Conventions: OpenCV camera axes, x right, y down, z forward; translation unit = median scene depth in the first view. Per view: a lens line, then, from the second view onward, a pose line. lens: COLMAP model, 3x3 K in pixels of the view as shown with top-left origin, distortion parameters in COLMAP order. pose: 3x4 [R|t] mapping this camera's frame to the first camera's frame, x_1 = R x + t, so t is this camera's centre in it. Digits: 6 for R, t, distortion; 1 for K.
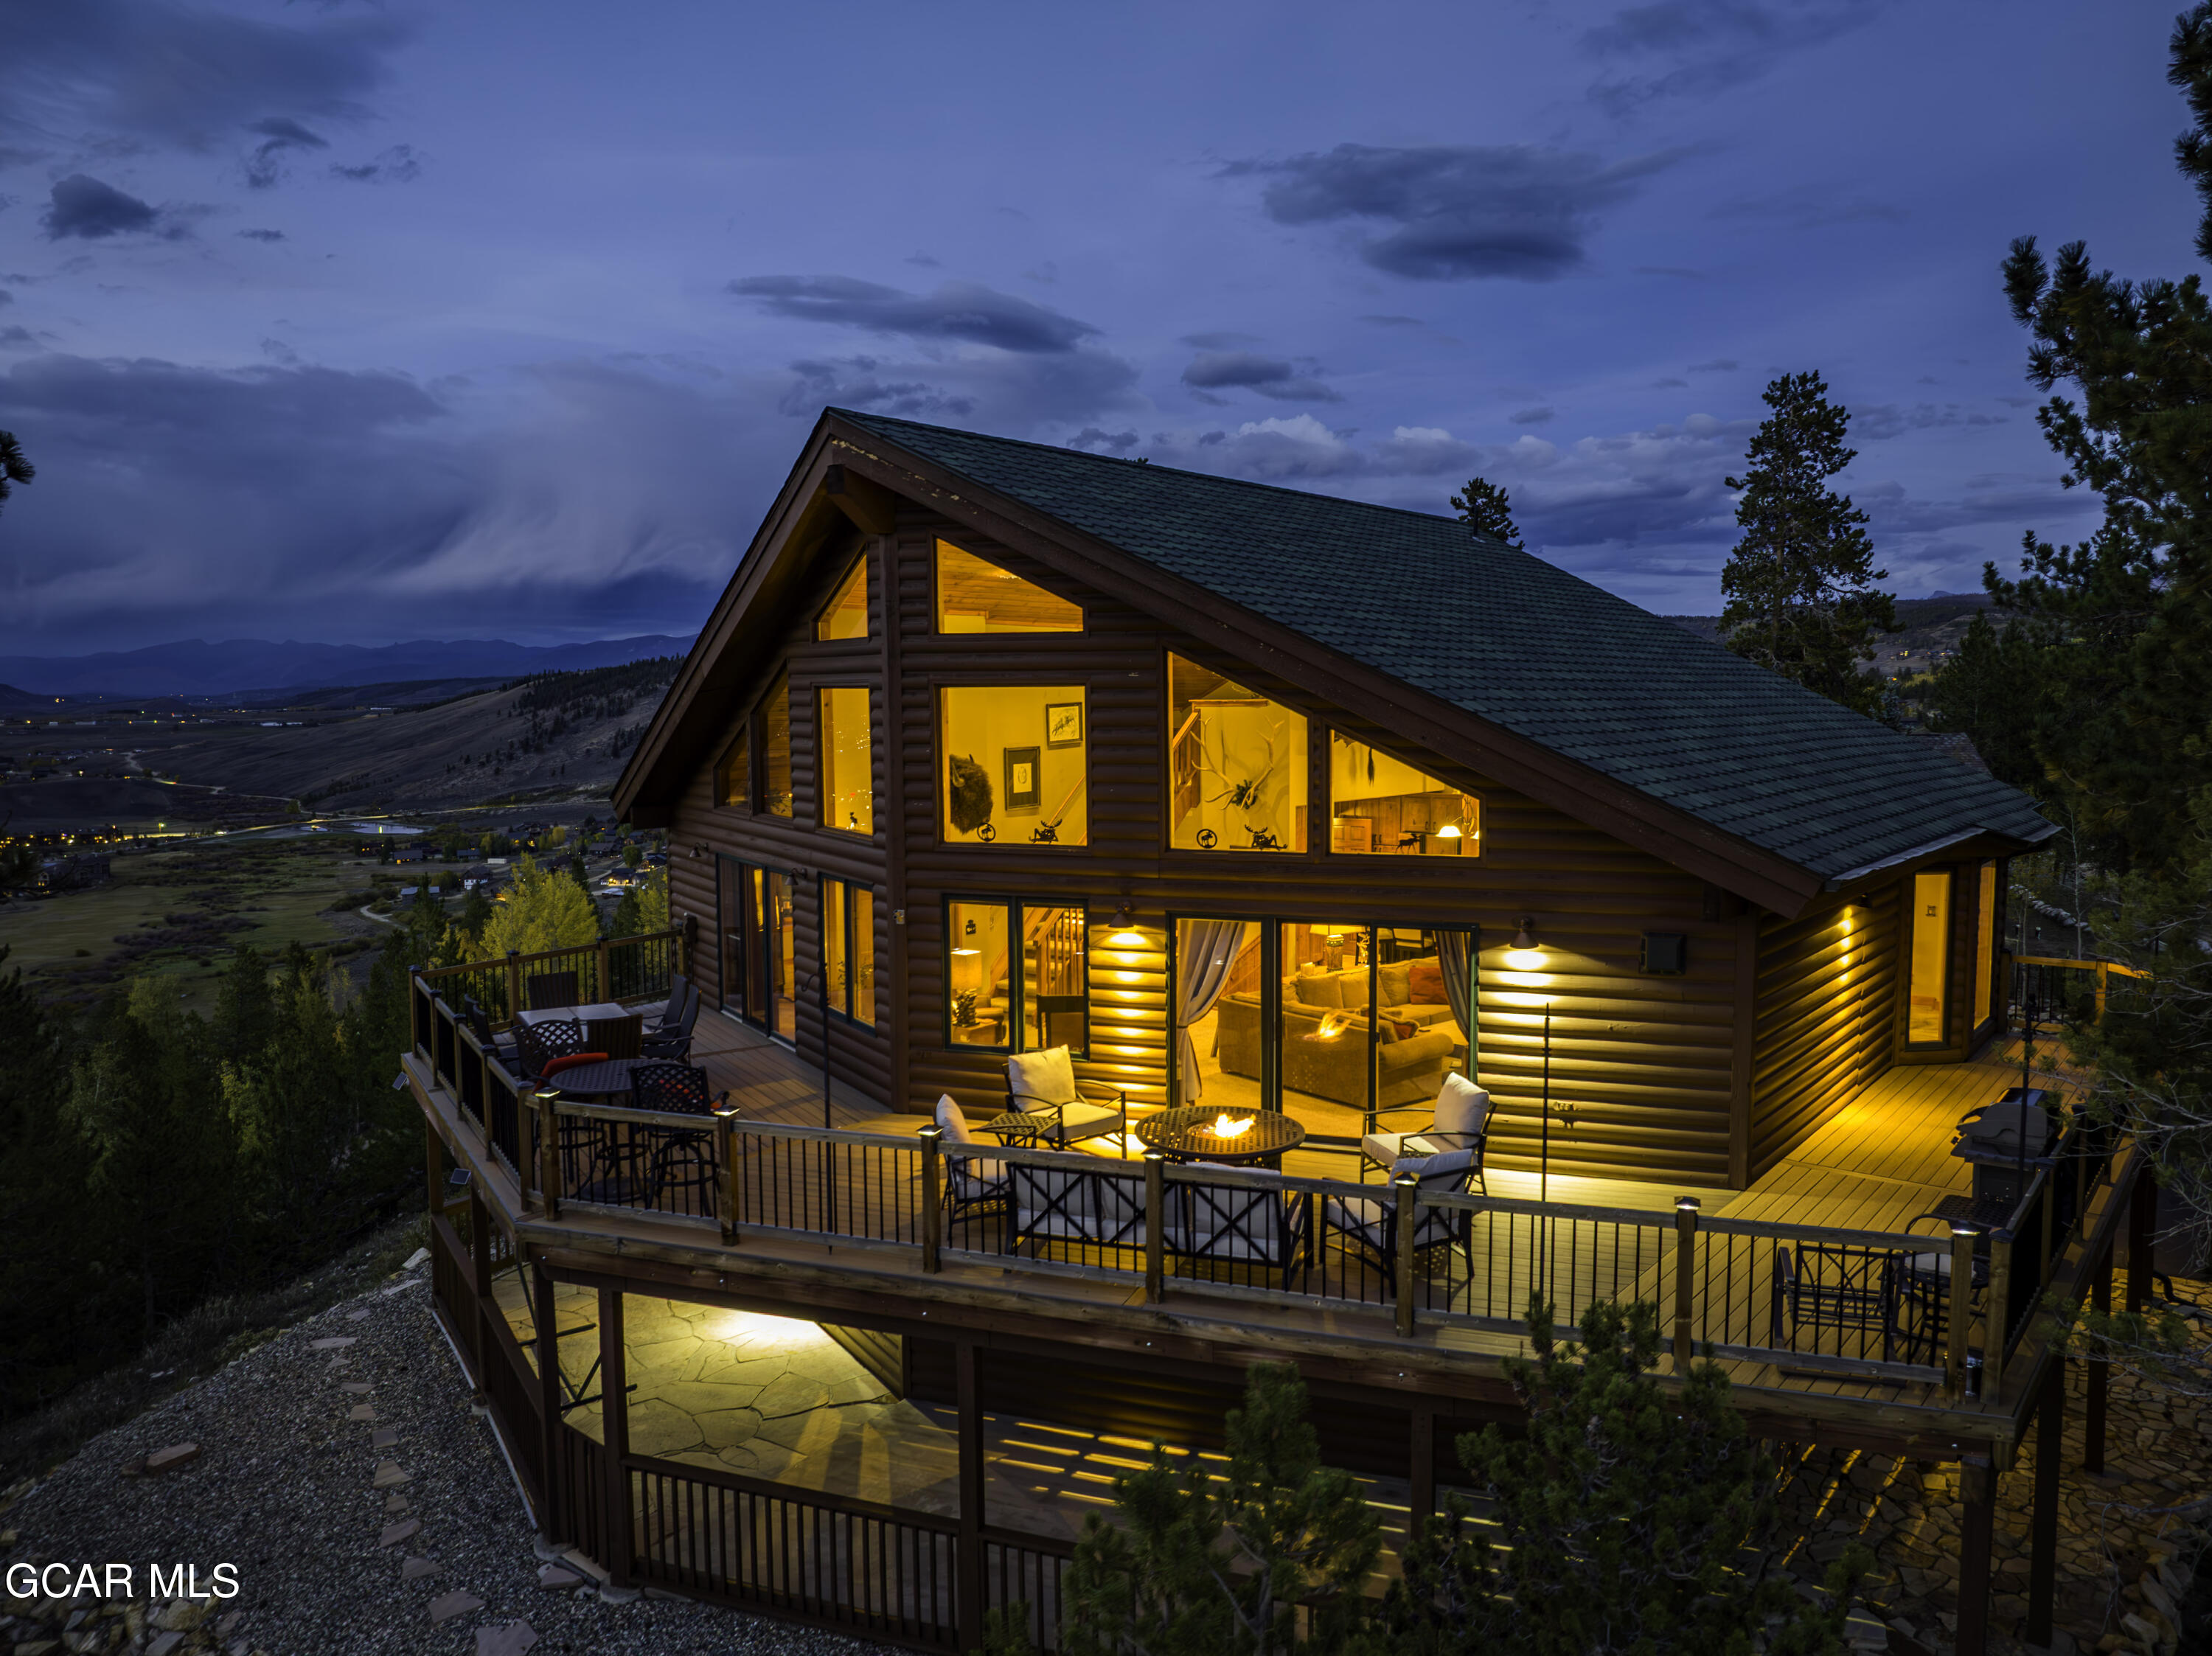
lens RADIAL K [[1553.5, 0, 1118.7], [0, 1553.5, 812.9], [0, 0, 1]] dist [-0.023871, -0.025946]
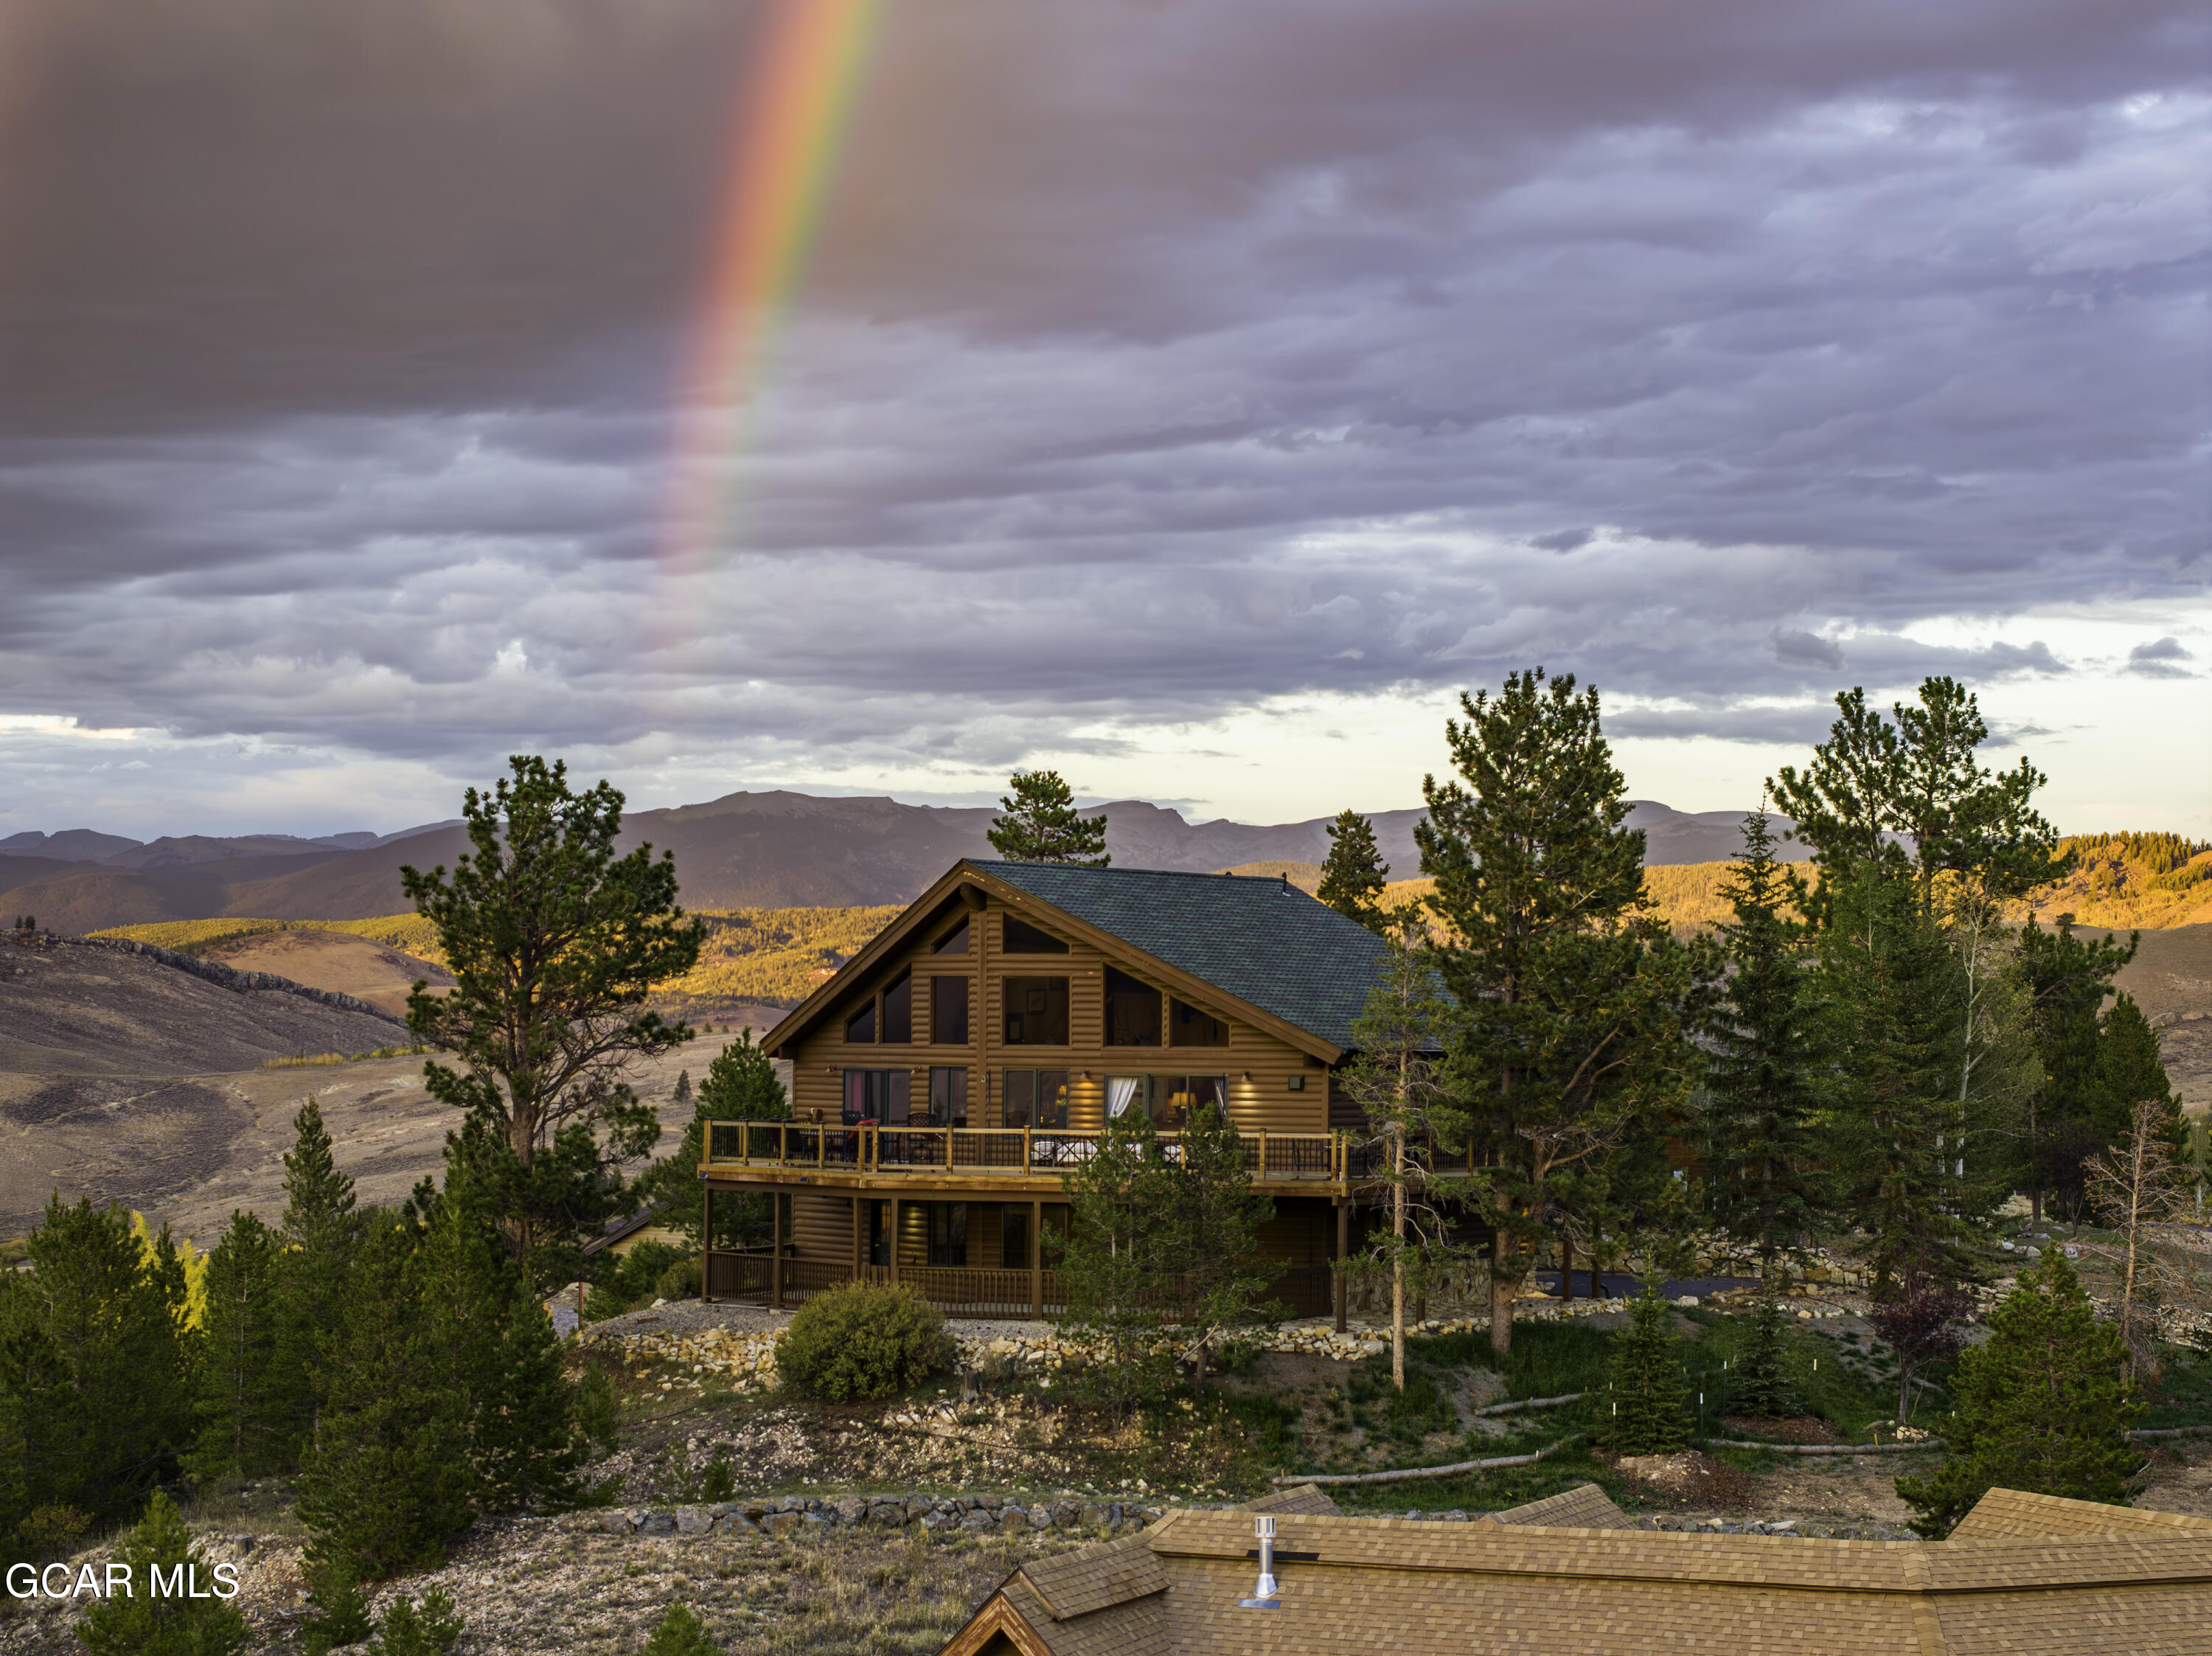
lens RADIAL K [[4439.6, 0, 1106.0], [0, 4439.6, 828.0], [0, 0, 1]] dist [-0.126584, 0.522229]
pose [[0.997843, 0.019011, 0.062837, -0.382848], [-0.011083, 0.992197, -0.124184, 0.513915], [-0.064708, 0.123220, 0.990268, -5.535522]]
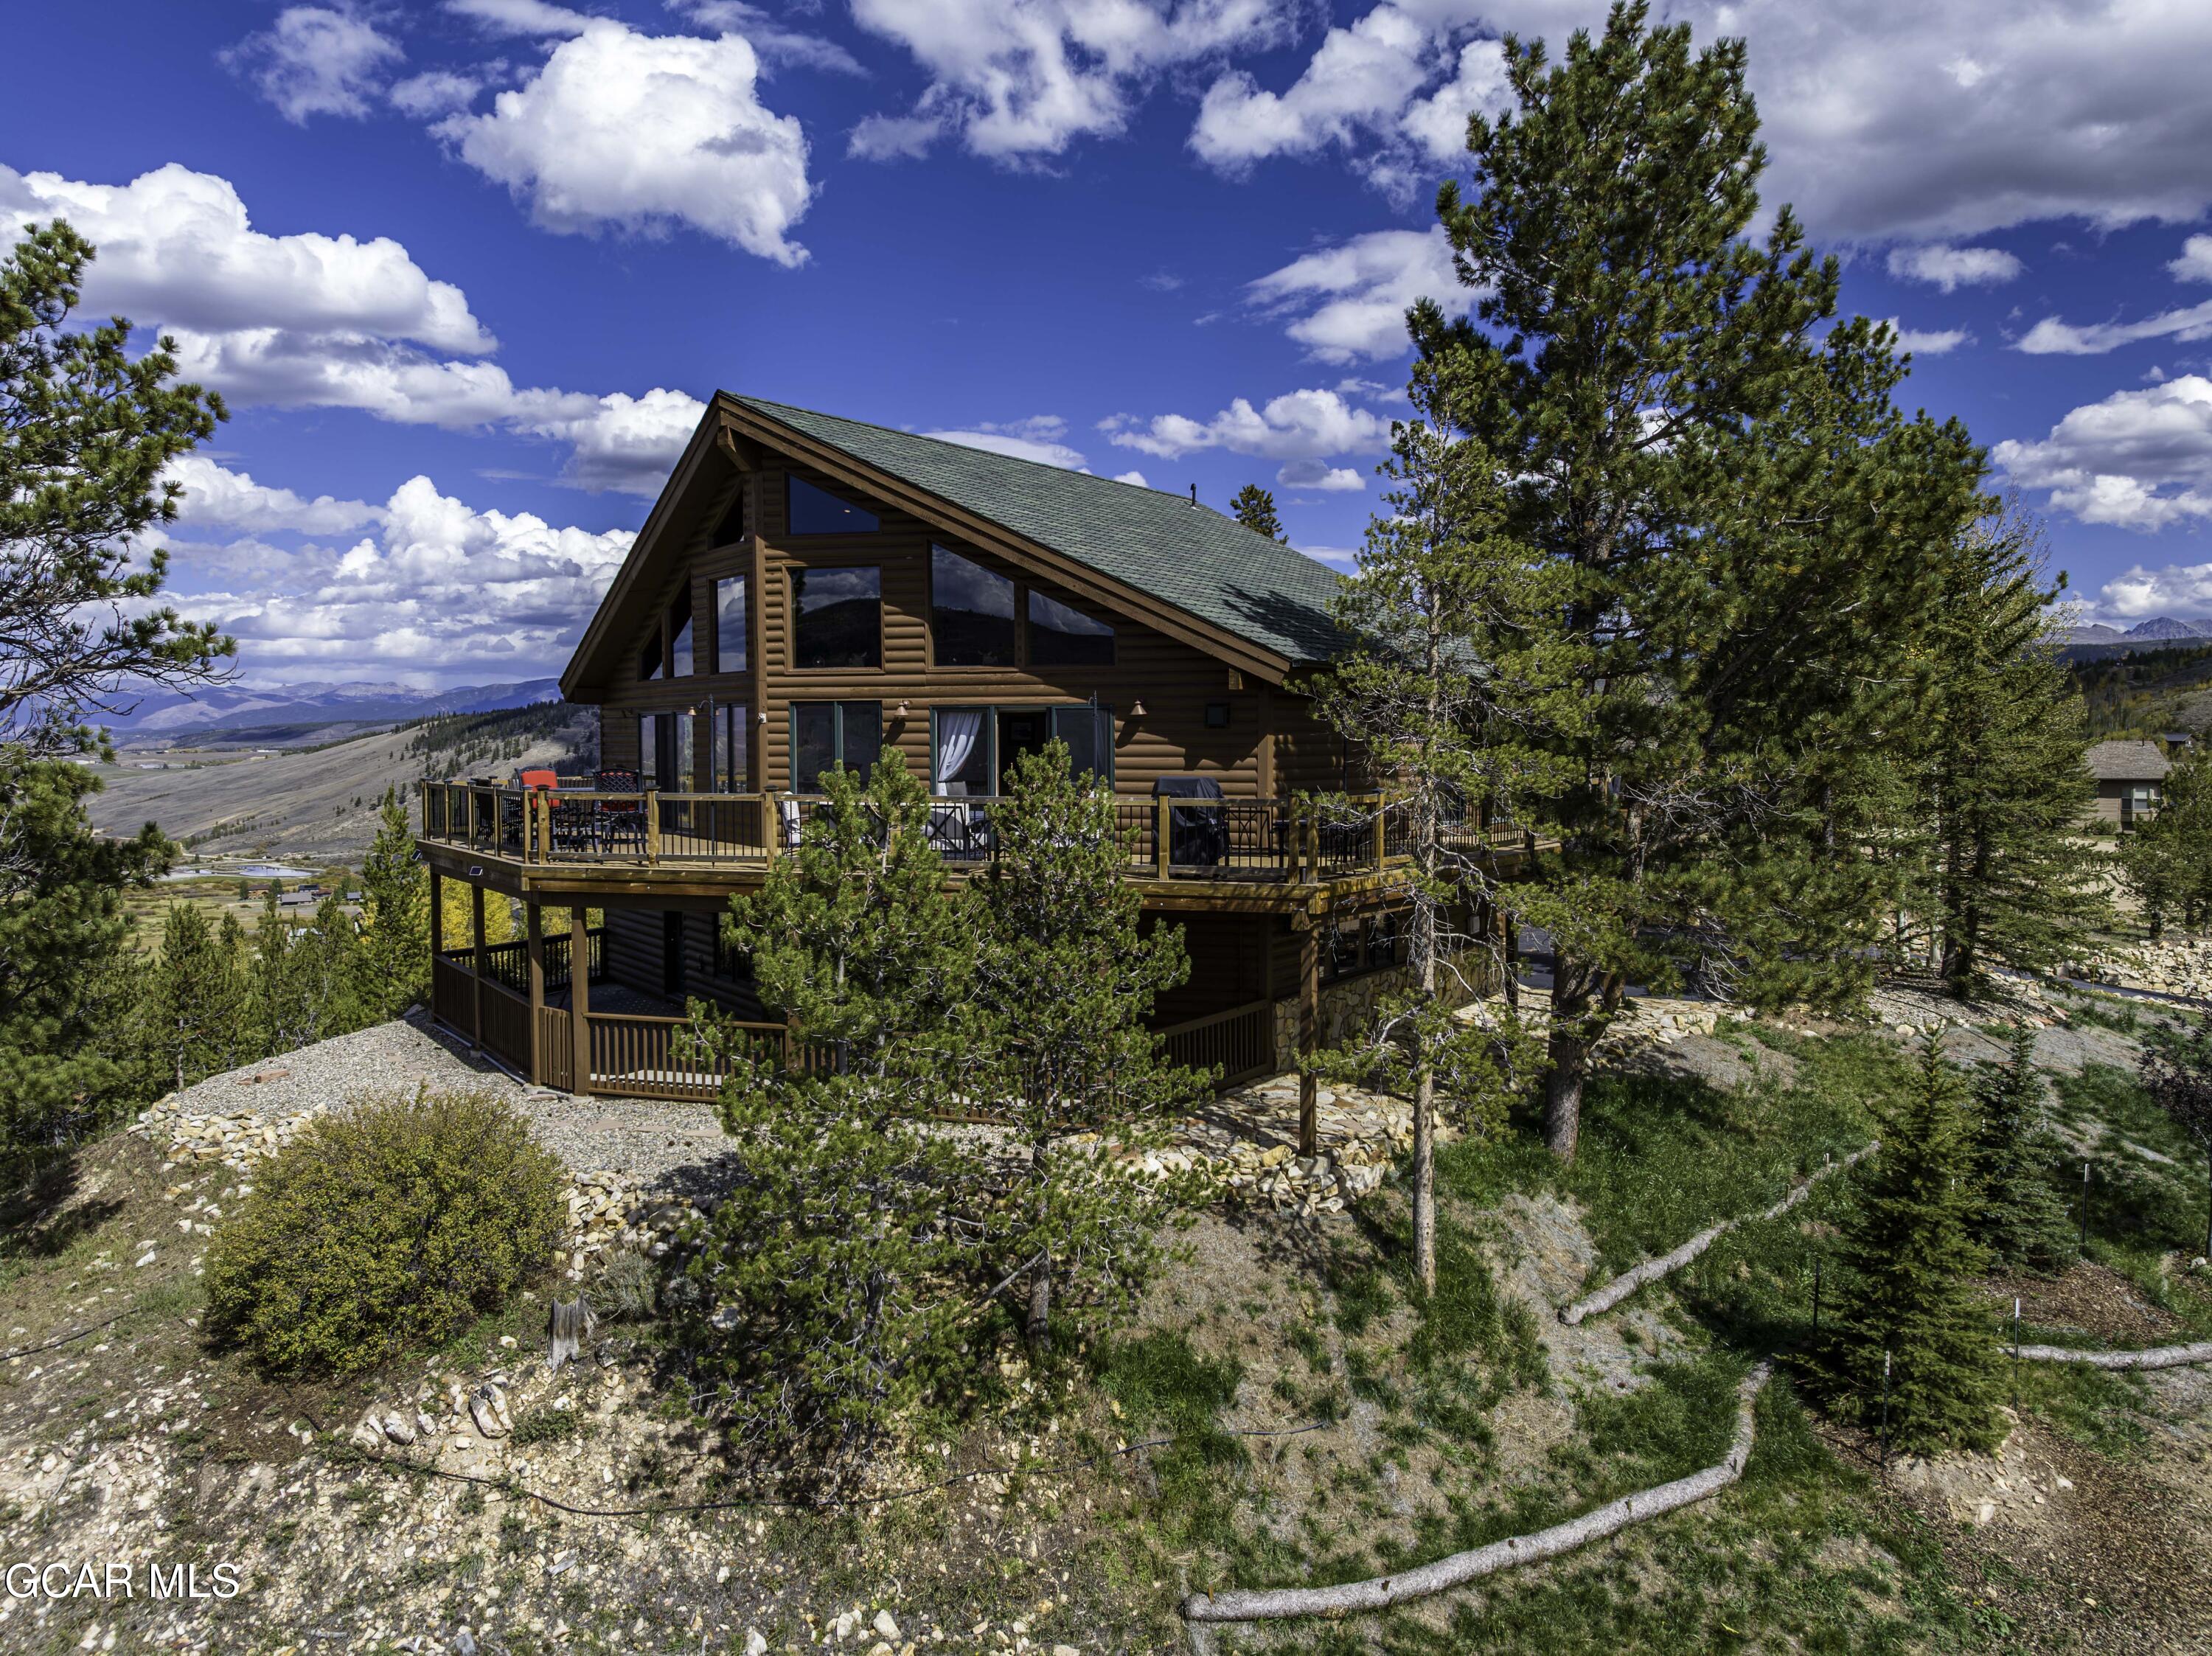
lens RADIAL K [[1562.4, 0, 1115.0], [0, 1562.4, 811.5], [0, 0, 1]] dist [-0.062522, 0.035227]
pose [[0.998311, 0.002242, 0.058046, 0.123494], [-0.000496, 0.999548, -0.030059, 0.212133], [-0.058087, 0.029980, 0.997861, -0.580001]]
